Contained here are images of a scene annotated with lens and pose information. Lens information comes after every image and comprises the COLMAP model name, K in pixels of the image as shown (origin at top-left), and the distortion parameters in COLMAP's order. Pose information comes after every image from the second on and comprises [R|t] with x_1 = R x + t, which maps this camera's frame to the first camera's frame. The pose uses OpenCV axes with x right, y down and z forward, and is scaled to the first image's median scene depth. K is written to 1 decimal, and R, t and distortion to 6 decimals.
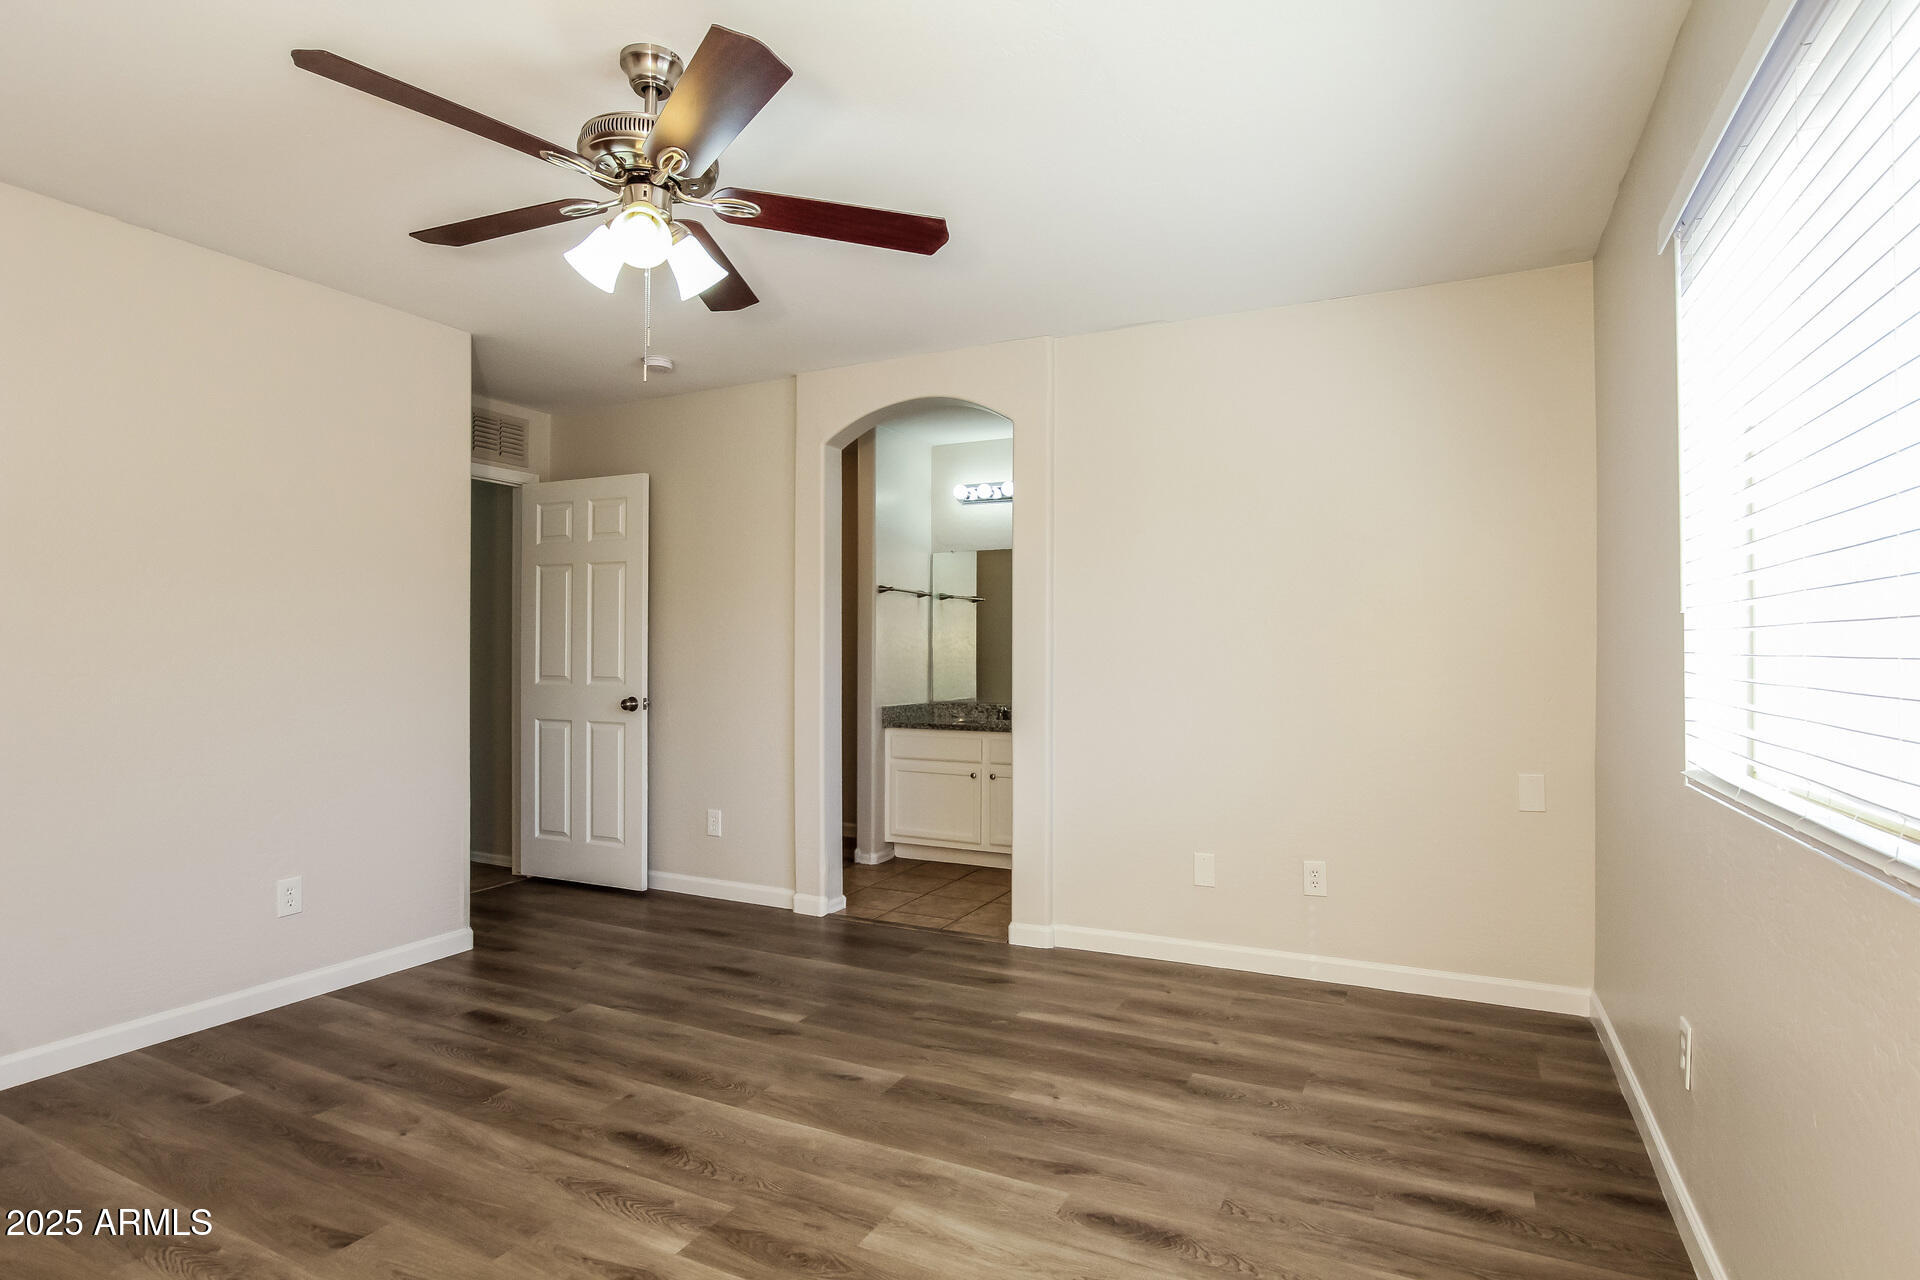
lens RADIAL K [[972.0, 0, 969.6], [0, 972.0, 636.0], [0, 0, 1]] dist [-0.019465, 0.001554]
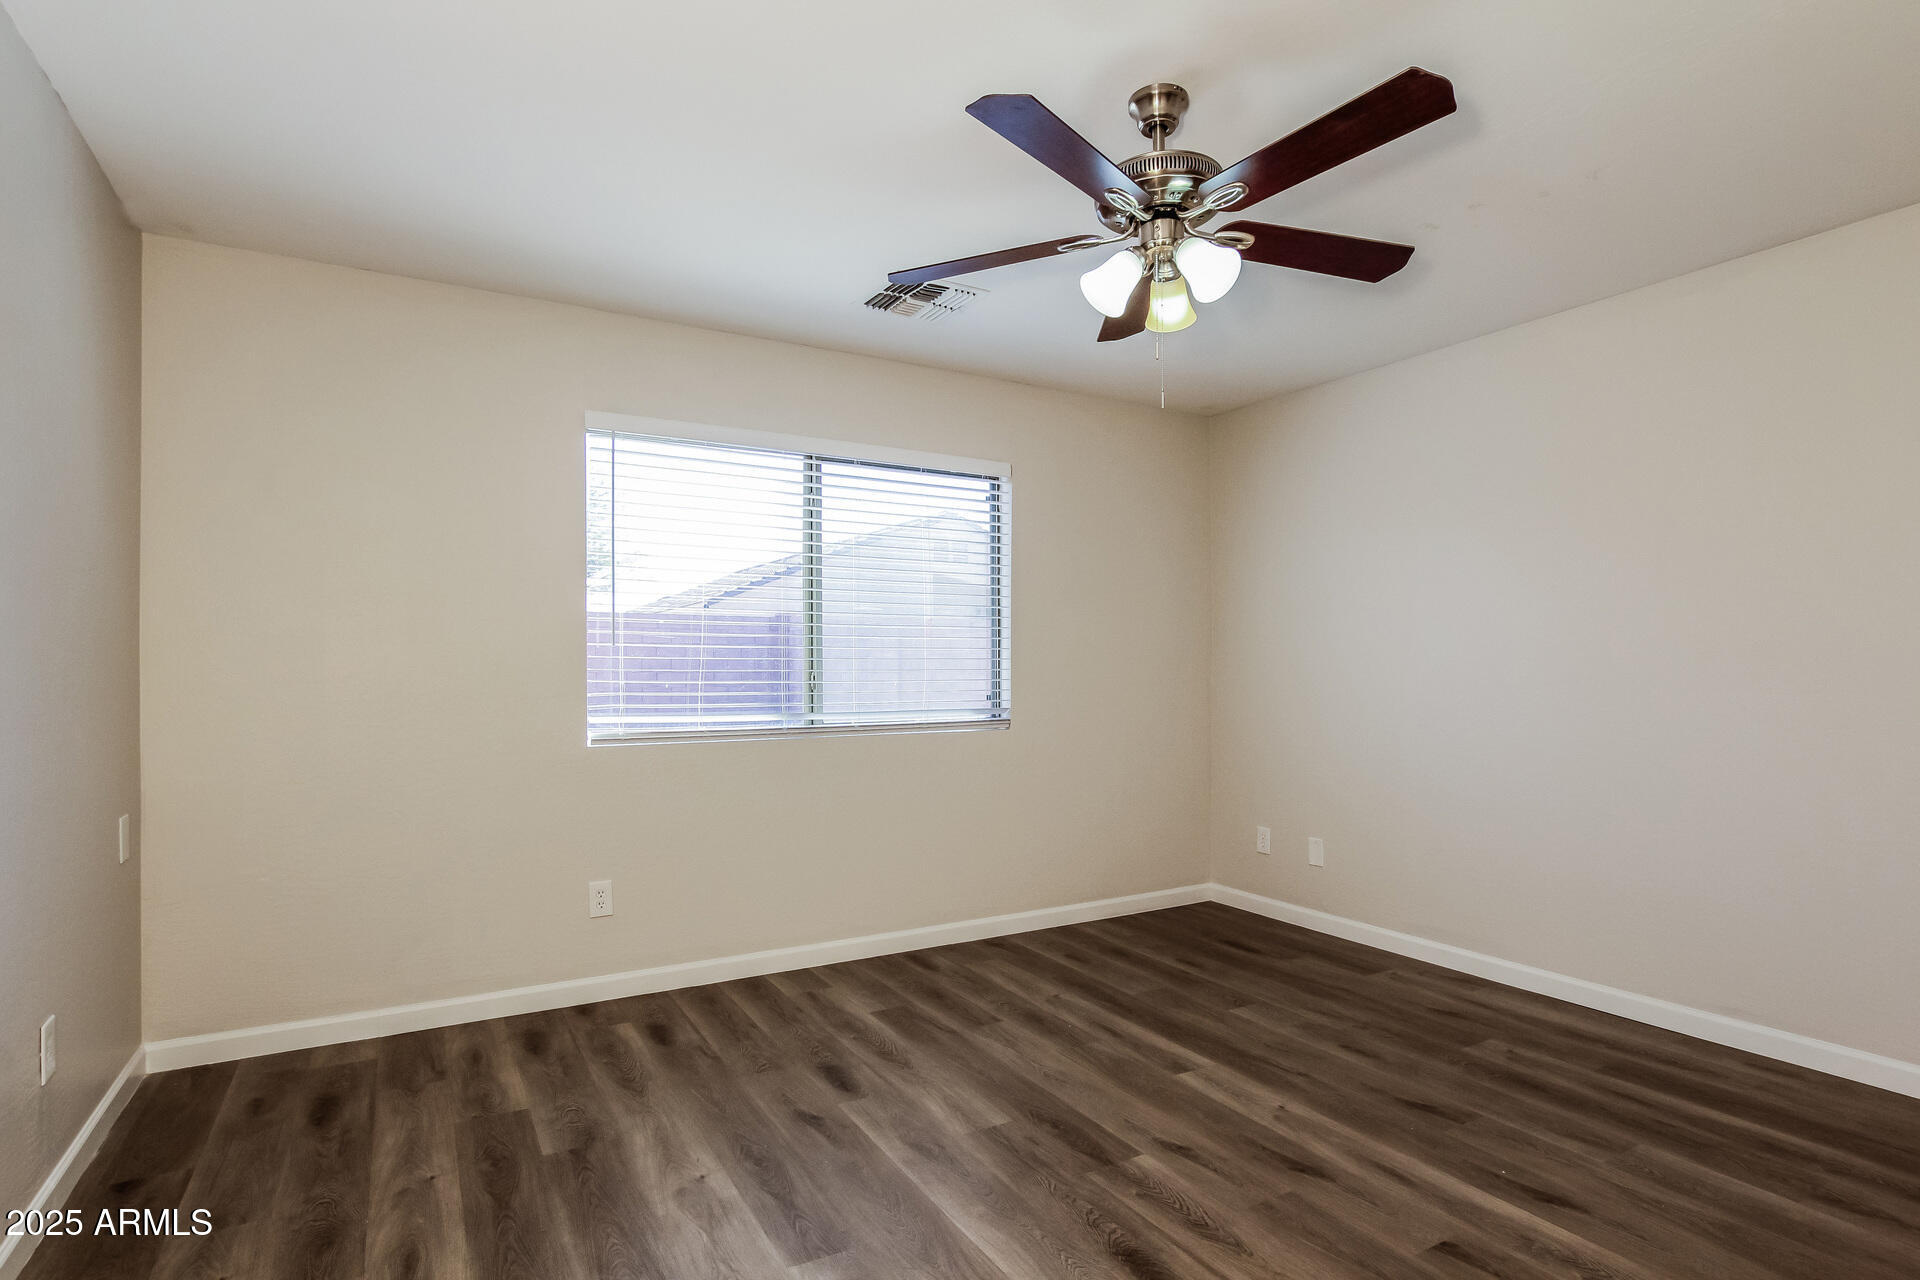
lens RADIAL K [[973.4, 0, 969.1], [0, 973.4, 662.0], [0, 0, 1]] dist [-0.013676, 0.000475]
pose [[-0.831226, 0.002273, 0.555930, -0.550307], [-0.006044, 0.999896, -0.013124, 0.019148], [-0.555901, -0.014269, -0.831126, 1.470546]]
